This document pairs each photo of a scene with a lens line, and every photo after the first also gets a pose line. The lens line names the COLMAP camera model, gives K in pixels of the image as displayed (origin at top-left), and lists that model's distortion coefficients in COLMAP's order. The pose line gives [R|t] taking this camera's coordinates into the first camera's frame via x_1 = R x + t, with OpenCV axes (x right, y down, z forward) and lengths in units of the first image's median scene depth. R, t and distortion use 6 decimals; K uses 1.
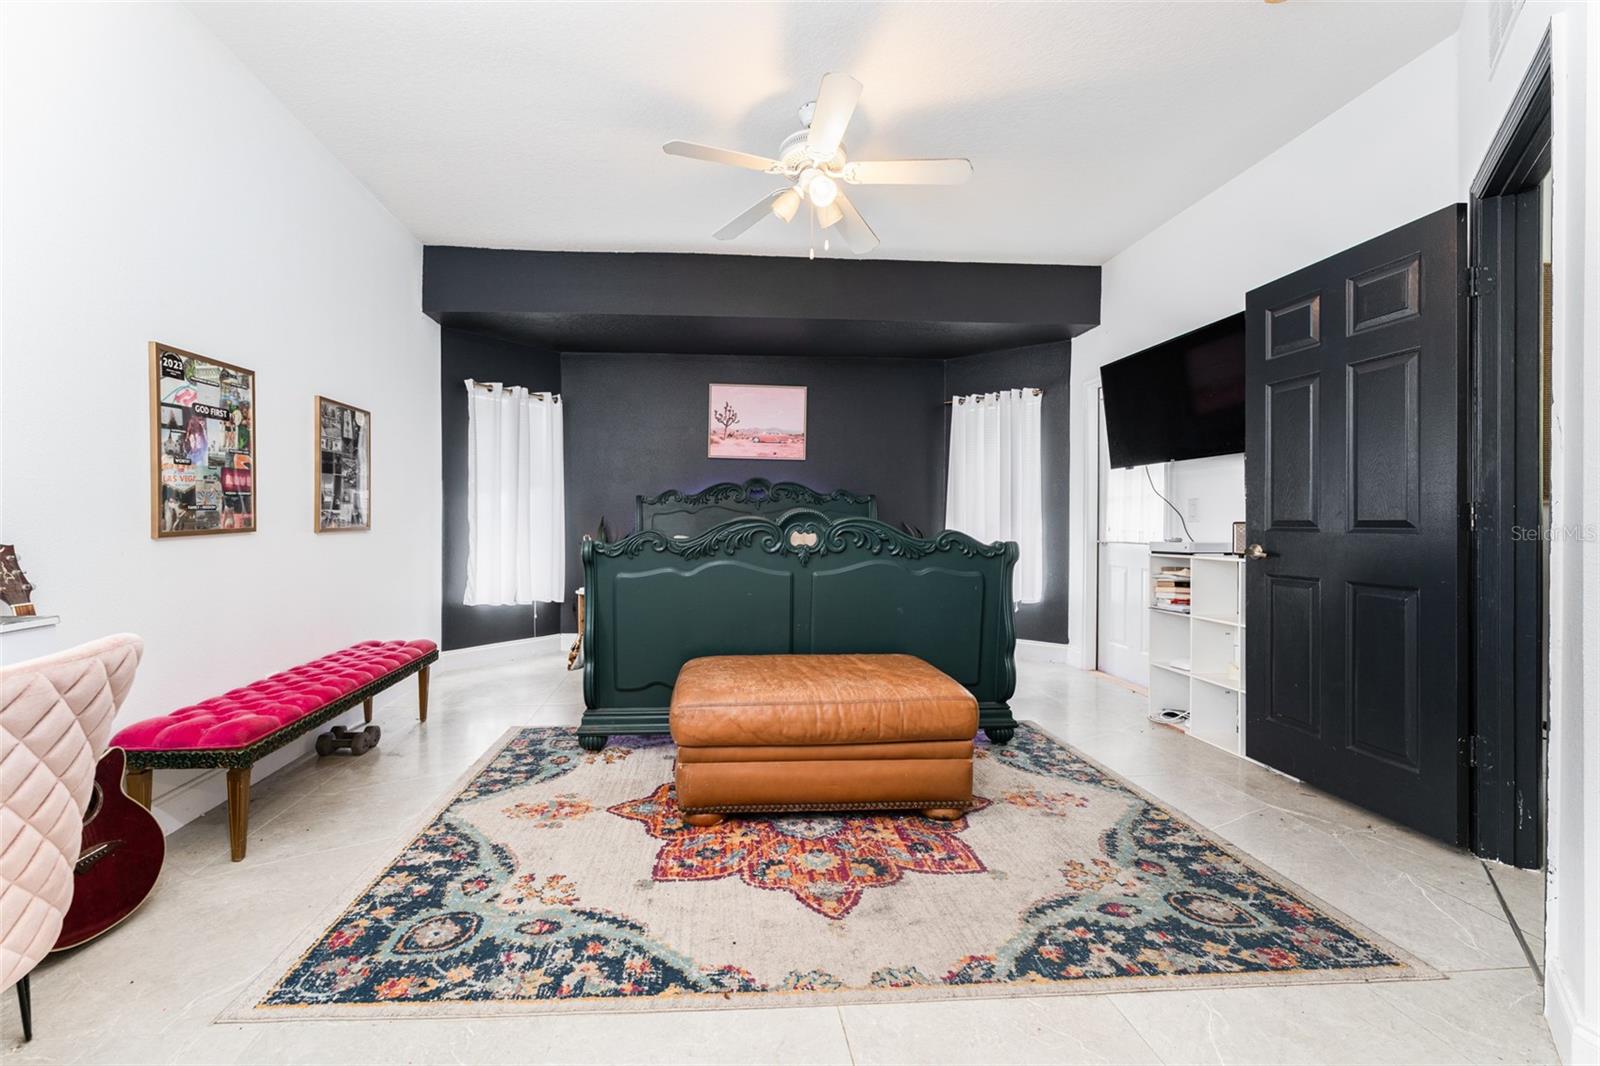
lens RADIAL K [[653.0, 0, 769.3], [0, 653.0, 522.2], [0, 0, 1]] dist [-0.001048, 0.000092]
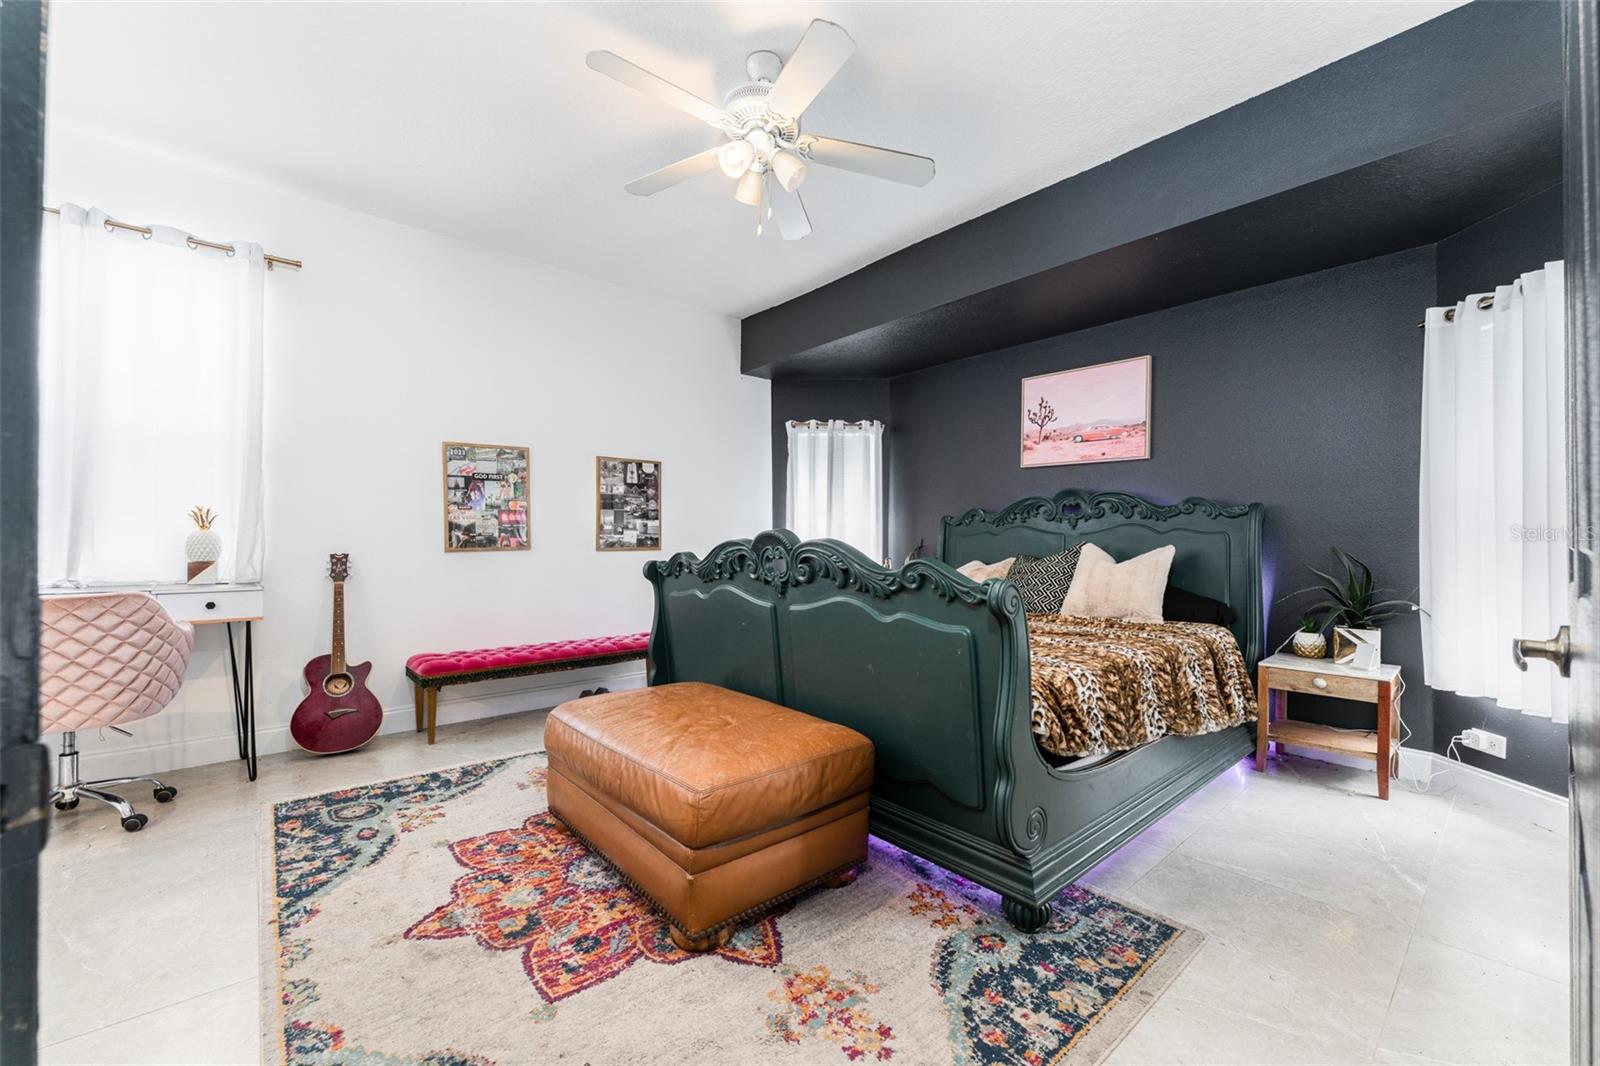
lens RADIAL K [[653.0, 0, 798.5], [0, 653.0, 534.7], [0, 0, 1]] dist [-0.001048, 0.000092]
pose [[0.589225, -0.007926, -0.807930, 1.002585], [-0.004887, 0.999899, -0.013373, -0.003634], [0.807954, 0.011828, 0.589126, 0.693275]]
